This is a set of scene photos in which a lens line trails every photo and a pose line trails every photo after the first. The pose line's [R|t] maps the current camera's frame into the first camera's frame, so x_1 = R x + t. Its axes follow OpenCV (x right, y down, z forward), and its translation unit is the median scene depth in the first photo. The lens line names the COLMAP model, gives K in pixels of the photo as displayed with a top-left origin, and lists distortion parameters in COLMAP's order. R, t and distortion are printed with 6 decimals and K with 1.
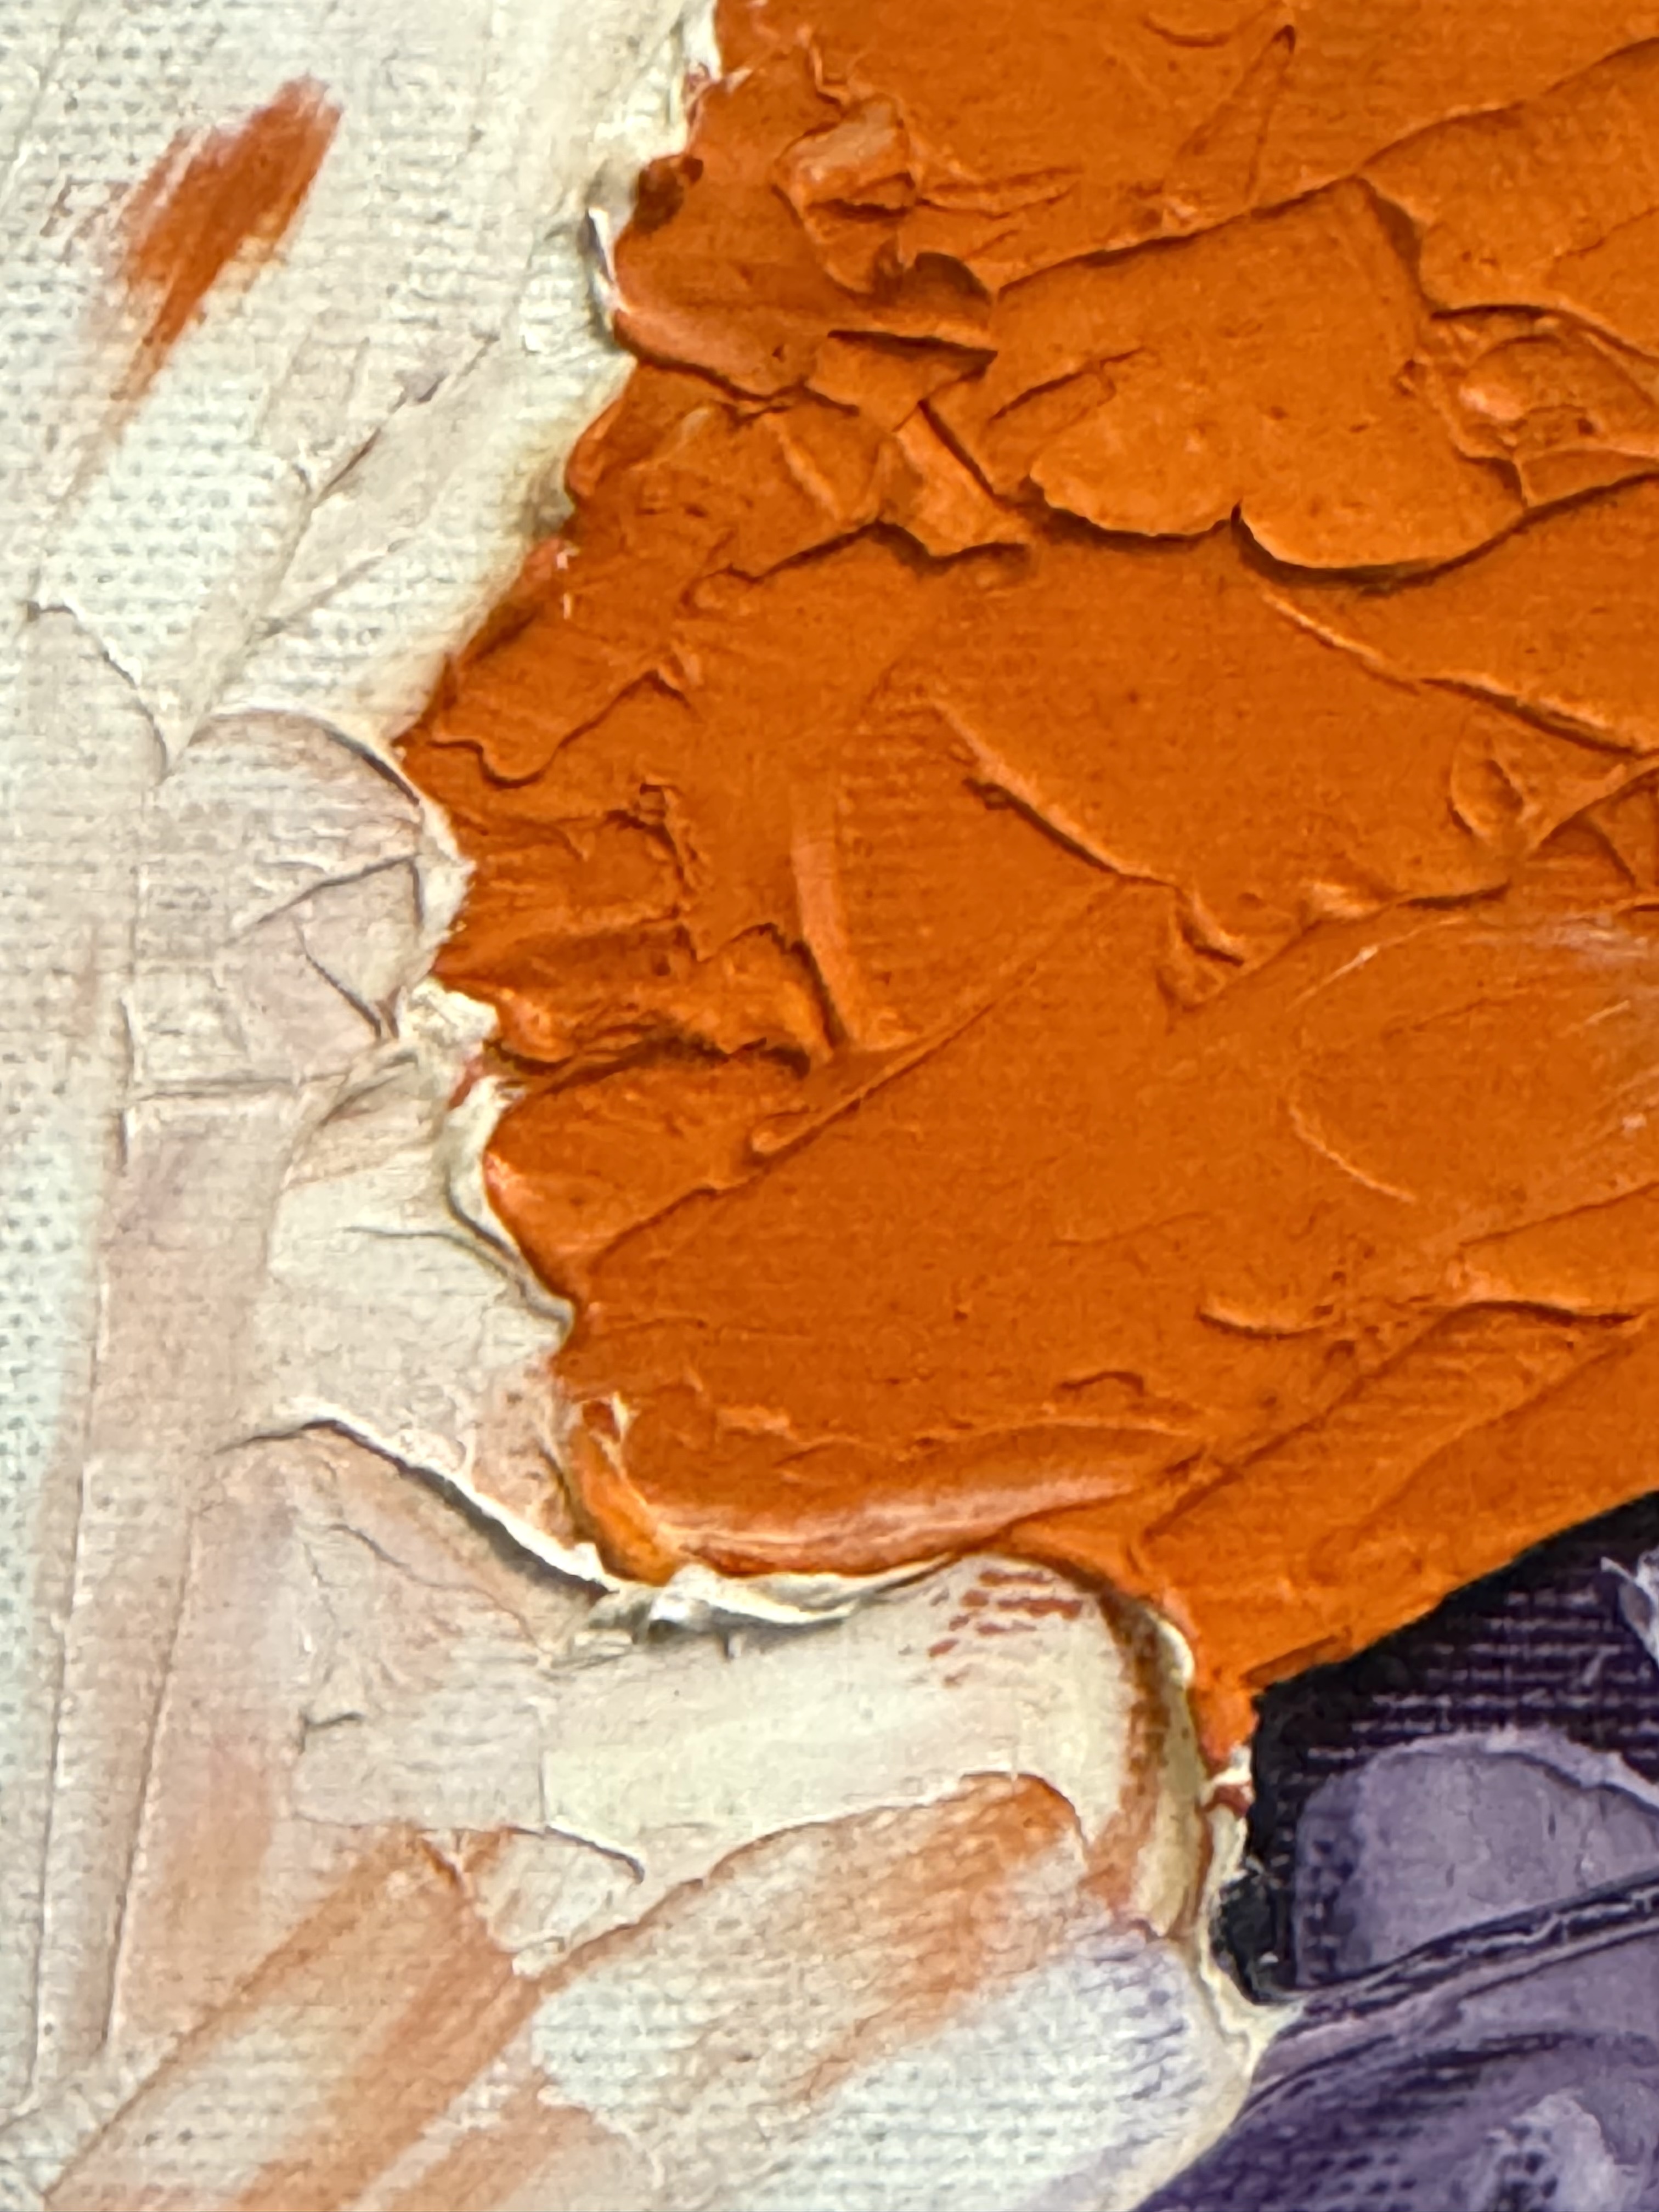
lens RADIAL K [[5031.8, 0, 829.2], [0, 5031.8, 1103.7], [0, 0, 1]] dist [-0.011506, 0.000000]
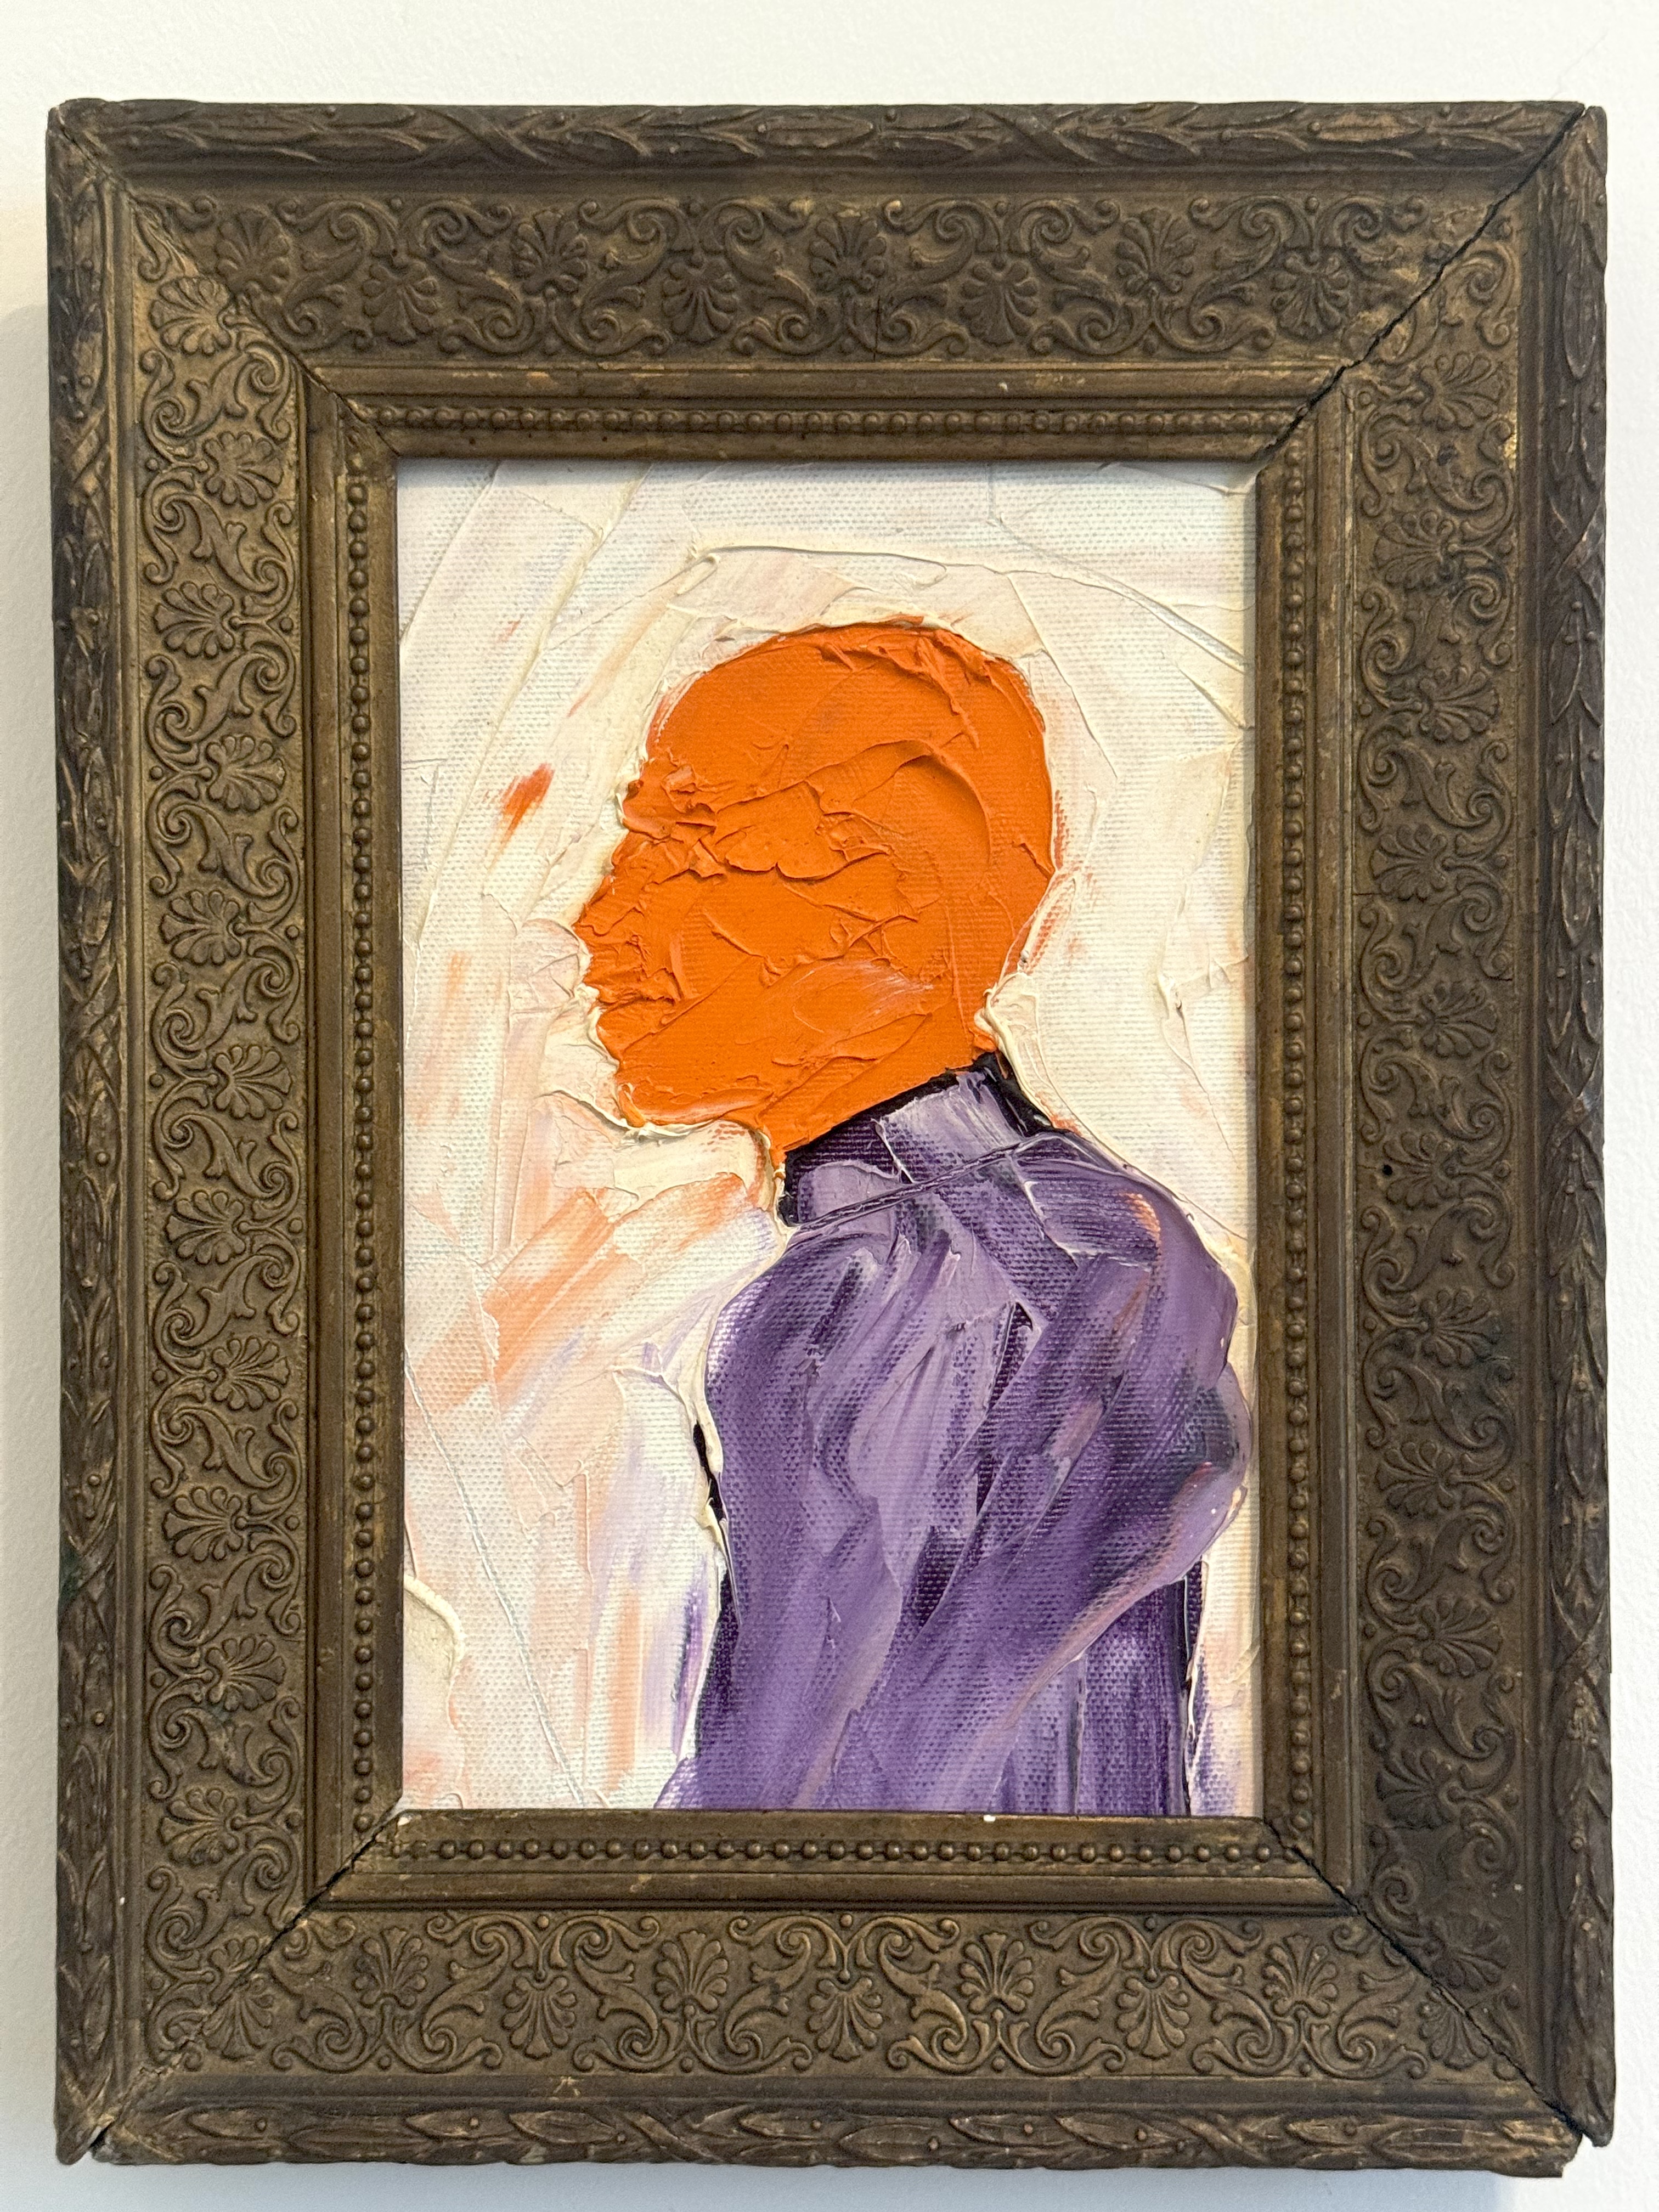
lens RADIAL K [[3102.8, 0, 831.8], [0, 3102.8, 1112.2], [0, 0, 1]] dist [0.098216, 0.000000]
pose [[0.999595, -0.022954, 0.016798, 0.079355], [0.022607, 0.999533, 0.020538, 0.032978], [-0.017262, -0.020150, 0.999648, -1.538701]]
